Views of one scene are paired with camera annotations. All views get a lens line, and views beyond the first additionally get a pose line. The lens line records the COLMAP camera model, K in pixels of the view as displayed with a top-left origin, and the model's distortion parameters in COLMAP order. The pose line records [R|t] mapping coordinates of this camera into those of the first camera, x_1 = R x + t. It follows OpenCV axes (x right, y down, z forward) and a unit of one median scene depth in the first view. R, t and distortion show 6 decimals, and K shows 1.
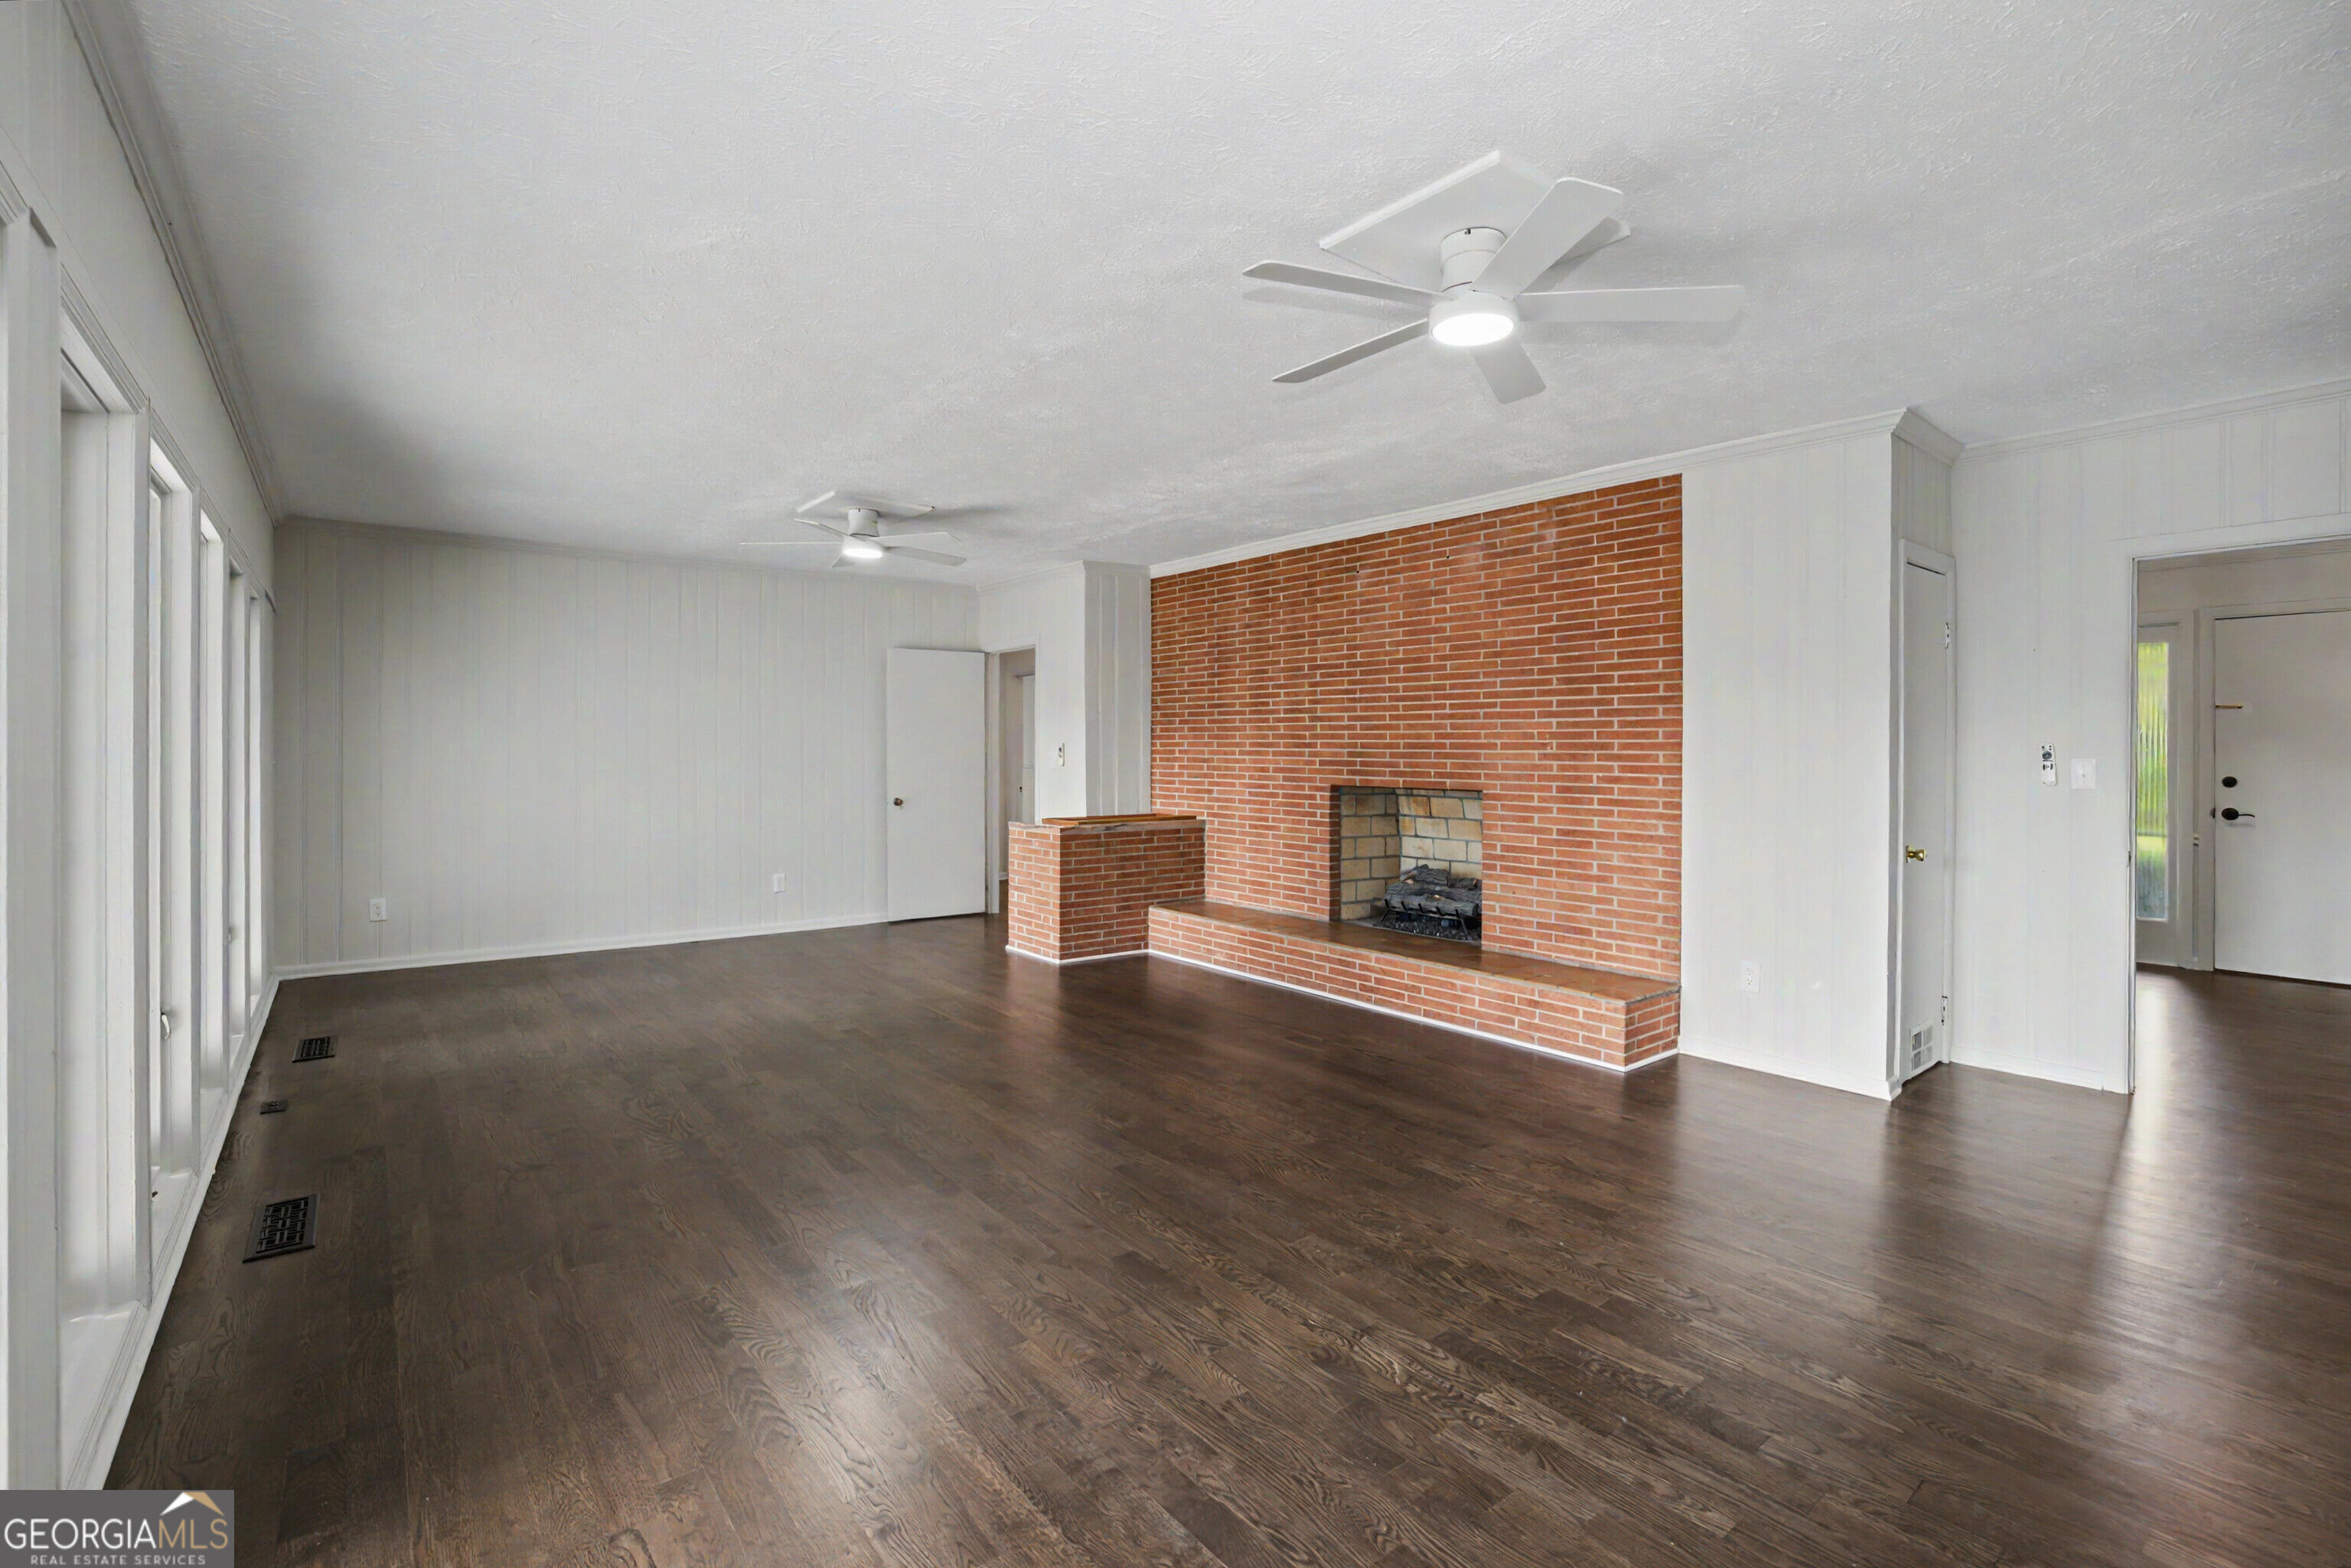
lens RADIAL K [[1037.7, 0, 1193.6], [0, 1037.7, 758.9], [0, 0, 1]] dist [-0.013716, 0.006168]
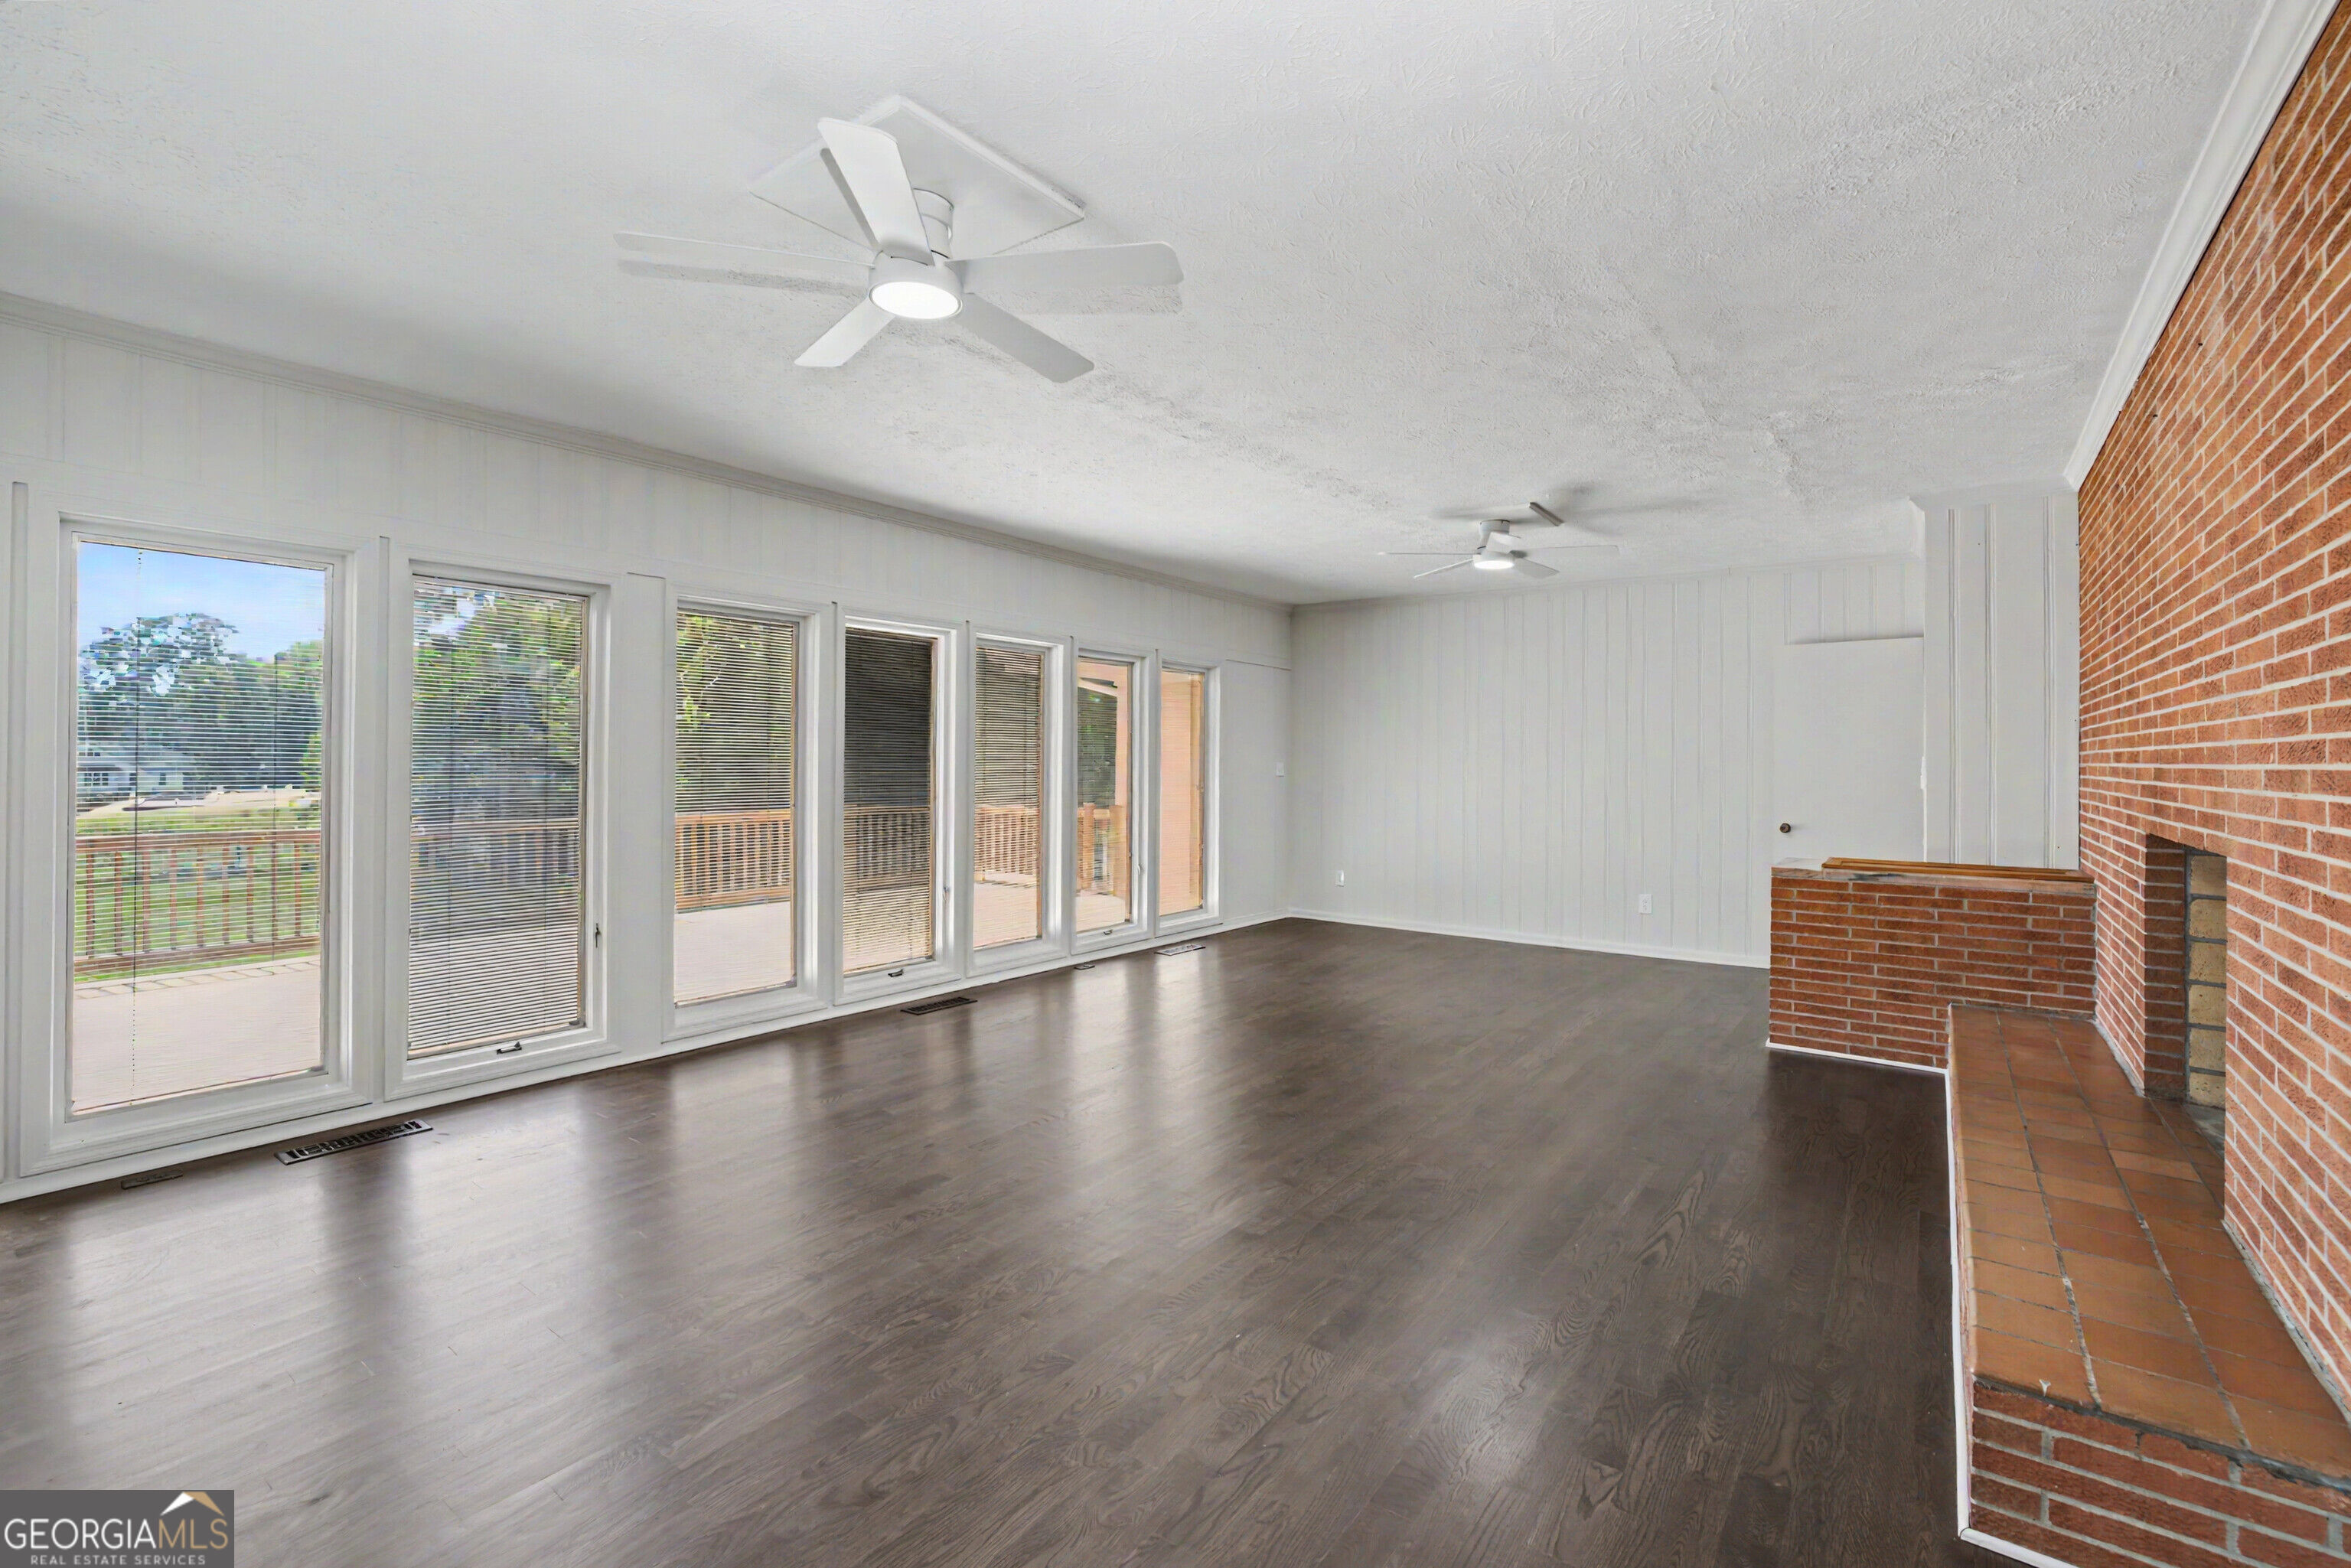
lens RADIAL K [[1037.7, 0, 1184.8], [0, 1037.7, 784.7], [0, 0, 1]] dist [-0.013716, 0.006168]
pose [[0.252473, 0.016148, -0.967469, 0.526309], [-0.010985, 0.999844, 0.013821, 0.001124], [0.967542, 0.007139, 0.252611, 0.435208]]
